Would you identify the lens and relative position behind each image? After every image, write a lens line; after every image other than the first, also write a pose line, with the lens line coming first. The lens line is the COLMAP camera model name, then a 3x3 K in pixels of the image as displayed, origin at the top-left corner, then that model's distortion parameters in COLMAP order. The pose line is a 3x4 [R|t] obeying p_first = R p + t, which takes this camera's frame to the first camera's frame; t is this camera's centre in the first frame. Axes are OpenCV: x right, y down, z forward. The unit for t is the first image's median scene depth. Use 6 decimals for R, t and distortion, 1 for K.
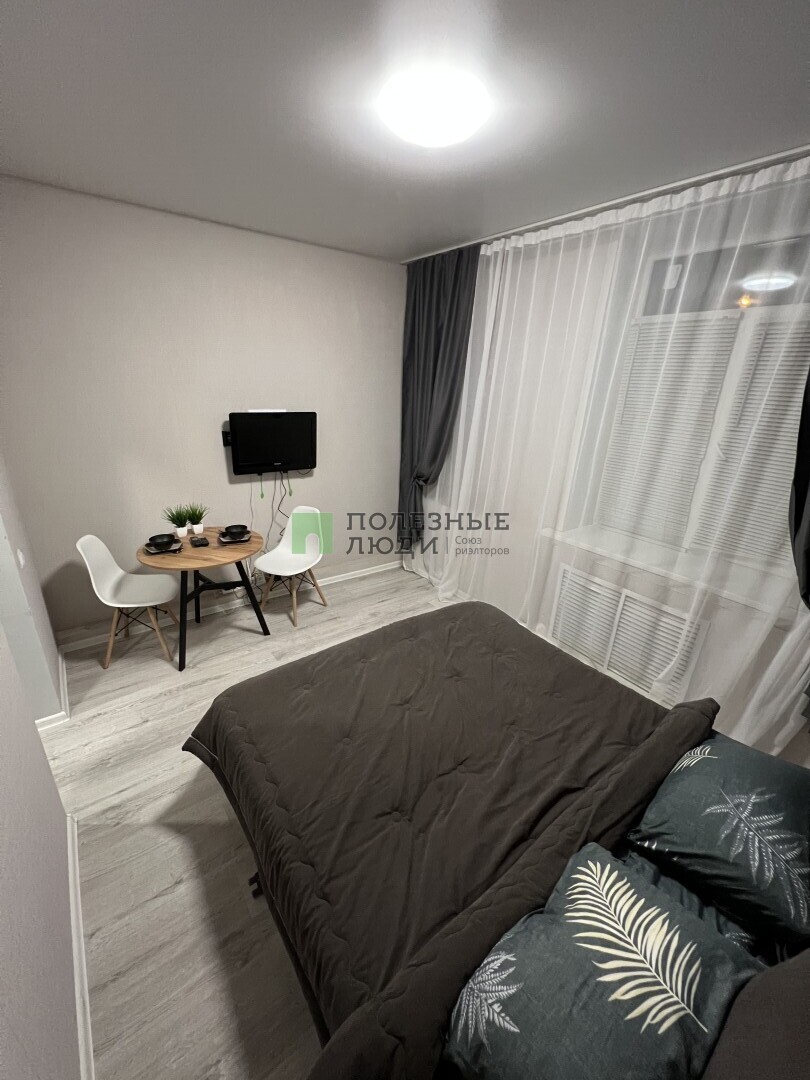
lens RADIAL K [[430.0, 0, 403.0], [0, 430.0, 542.4], [0, 0, 1]] dist [0.001434, -0.000125]
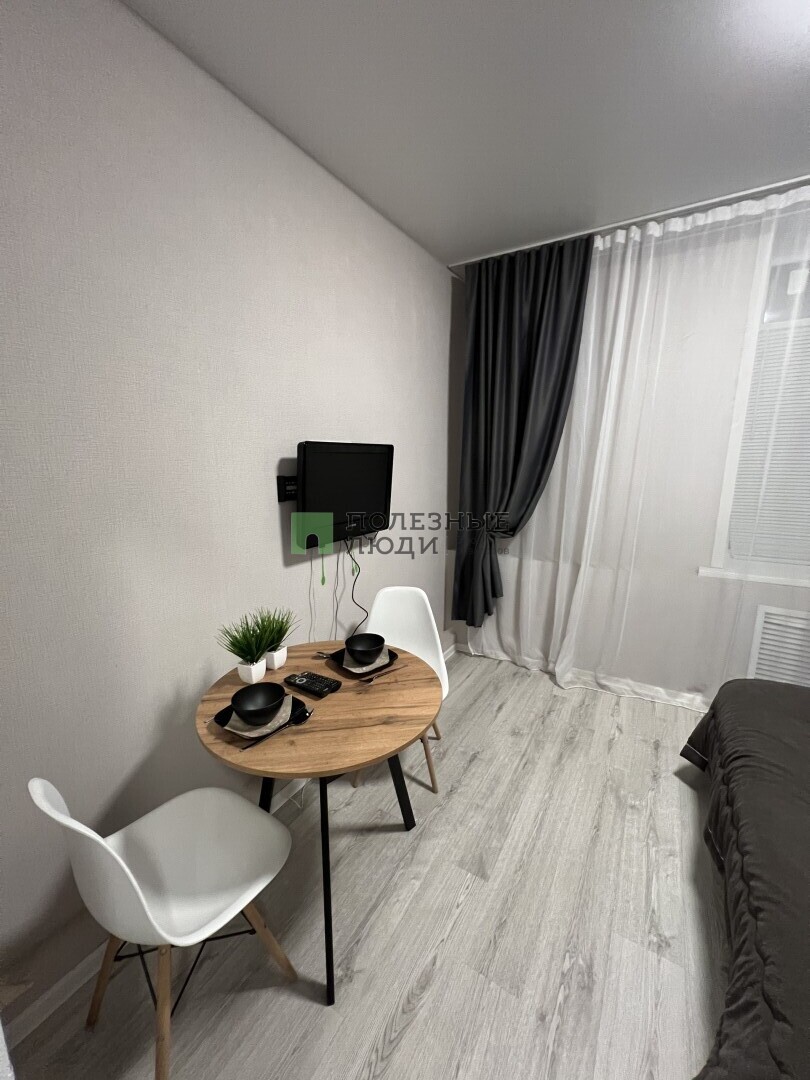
lens RADIAL K [[430.0, 0, 403.0], [0, 430.0, 542.4], [0, 0, 1]] dist [0.001434, -0.000125]
pose [[0.927481, -0.113964, 0.356078, -0.516992], [0.169930, 0.976847, -0.129976, -0.075375], [-0.333021, 0.181059, 0.925373, 0.466387]]
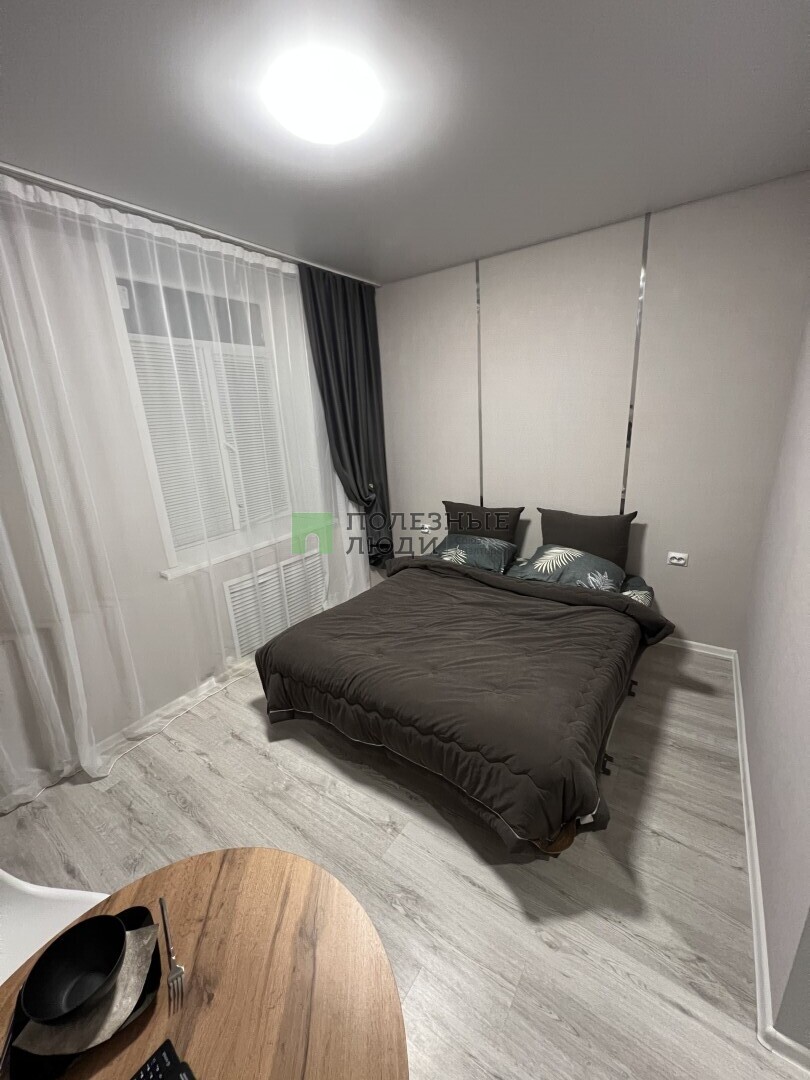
lens RADIAL K [[430.0, 0, 403.0], [0, 430.0, 542.4], [0, 0, 1]] dist [0.001434, -0.000125]
pose [[-0.306500, -0.297919, 0.904047, -0.595804], [0.381117, 0.831899, 0.403354, -0.262903], [-0.872243, 0.468176, -0.141435, 0.751901]]
